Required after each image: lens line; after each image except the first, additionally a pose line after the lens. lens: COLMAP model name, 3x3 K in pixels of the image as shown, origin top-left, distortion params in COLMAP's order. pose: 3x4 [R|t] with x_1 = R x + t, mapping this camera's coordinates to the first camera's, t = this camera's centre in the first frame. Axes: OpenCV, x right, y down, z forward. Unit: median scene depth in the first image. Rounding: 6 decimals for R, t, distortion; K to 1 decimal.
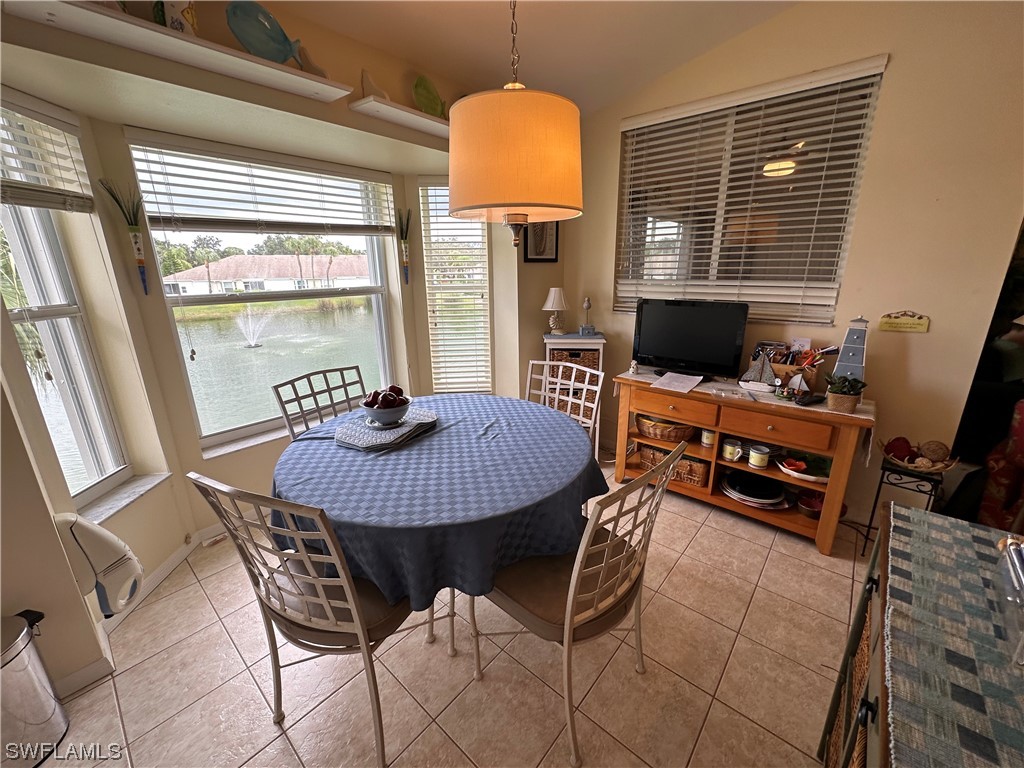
lens RADIAL K [[409.2, 0, 510.5], [0, 409.2, 383.1], [0, 0, 1]] dist [-0.002409, 0.000485]
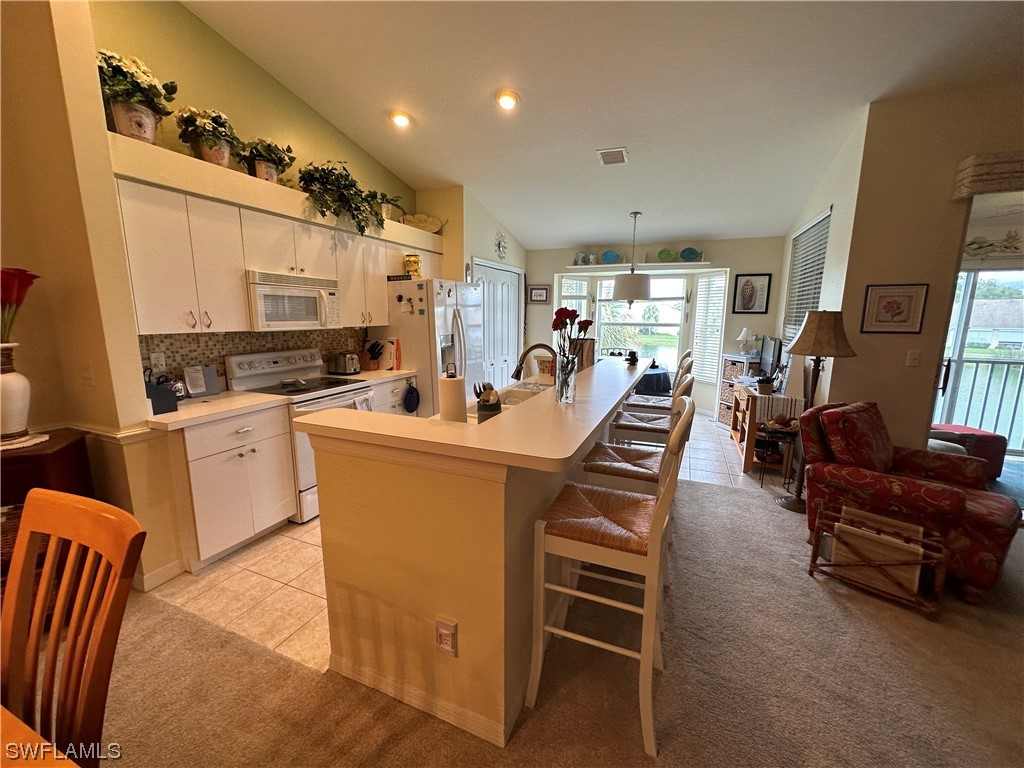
lens RADIAL K [[409.2, 0, 512.6], [0, 409.2, 383.8], [0, 0, 1]] dist [-0.002409, 0.000485]
pose [[0.311403, 0.174222, -0.934171, 1.865354], [-0.271745, 0.958324, 0.088142, 0.145691], [0.910595, 0.226409, 0.345769, -0.591659]]
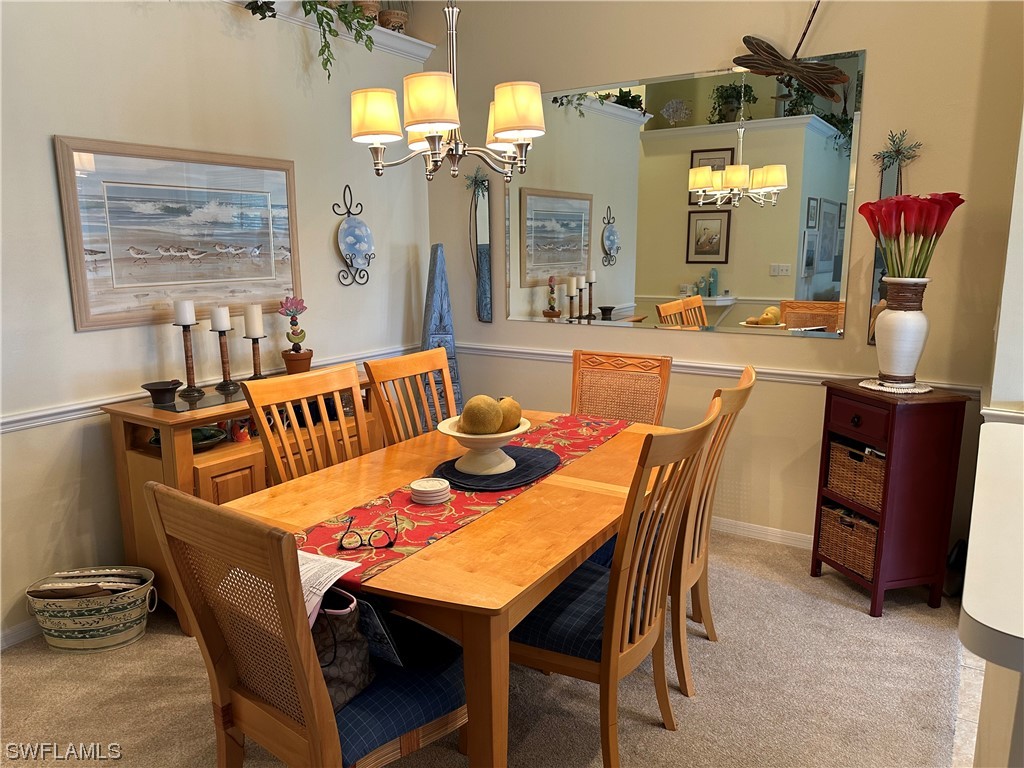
lens RADIAL K [[720.7, 0, 517.2], [0, 720.7, 386.5], [0, 0, 1]] dist [0.065780, -0.088410]
pose [[-0.988850, 0.046071, -0.141607, 1.700747], [-0.023469, 0.890839, 0.453713, 0.022538], [0.147052, 0.451977, -0.879825, -0.156158]]
